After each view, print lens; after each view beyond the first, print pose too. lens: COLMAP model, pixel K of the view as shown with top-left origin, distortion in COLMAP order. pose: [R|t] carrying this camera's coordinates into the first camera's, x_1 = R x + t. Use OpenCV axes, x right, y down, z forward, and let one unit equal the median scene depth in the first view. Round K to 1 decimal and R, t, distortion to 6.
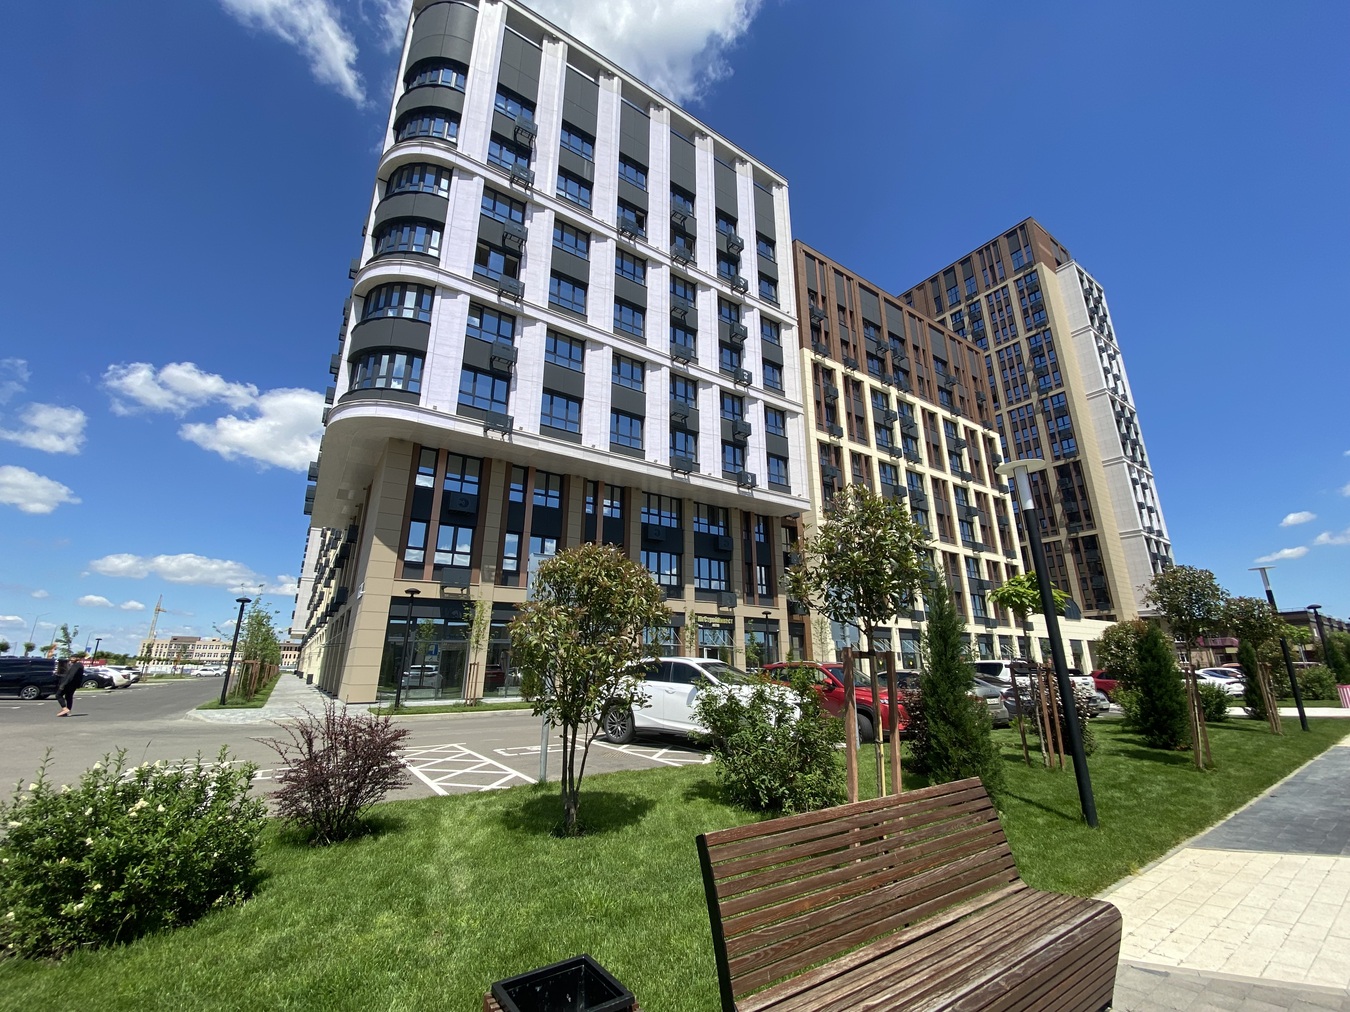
lens RADIAL K [[554.2, 0, 662.0], [0, 554.2, 501.1], [0, 0, 1]] dist [0.010932, -0.016073]
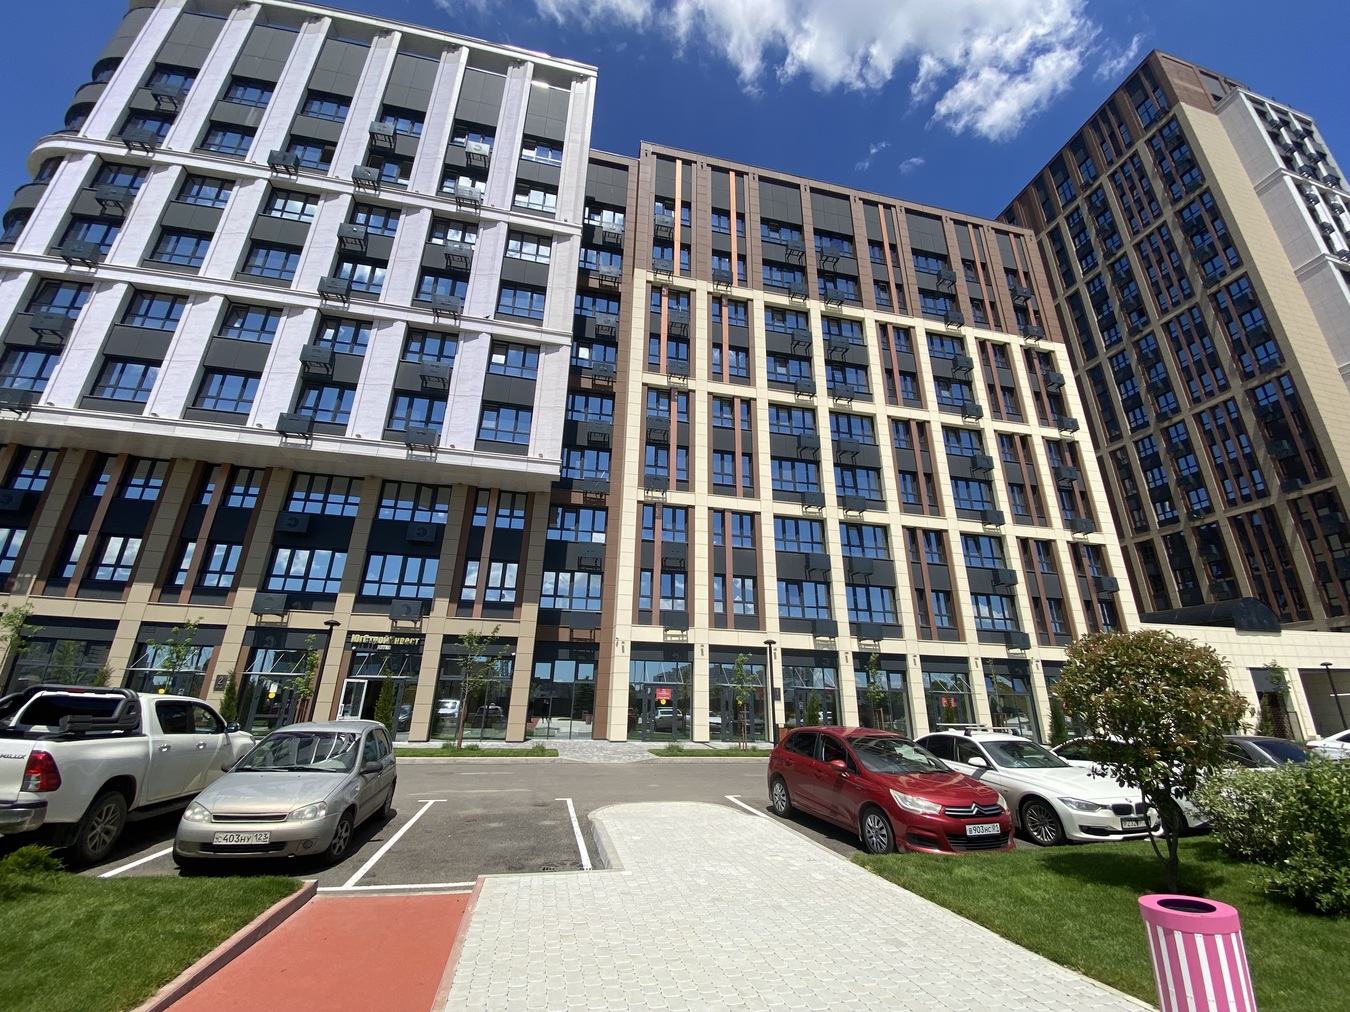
lens RADIAL K [[554.2, 0, 668.4], [0, 554.2, 502.5], [0, 0, 1]] dist [0.010932, -0.016073]
pose [[0.929395, -0.113876, -0.351079, 0.654464], [0.088743, 0.992255, -0.086921, 0.126520], [0.358258, 0.049628, 0.932303, 0.428195]]
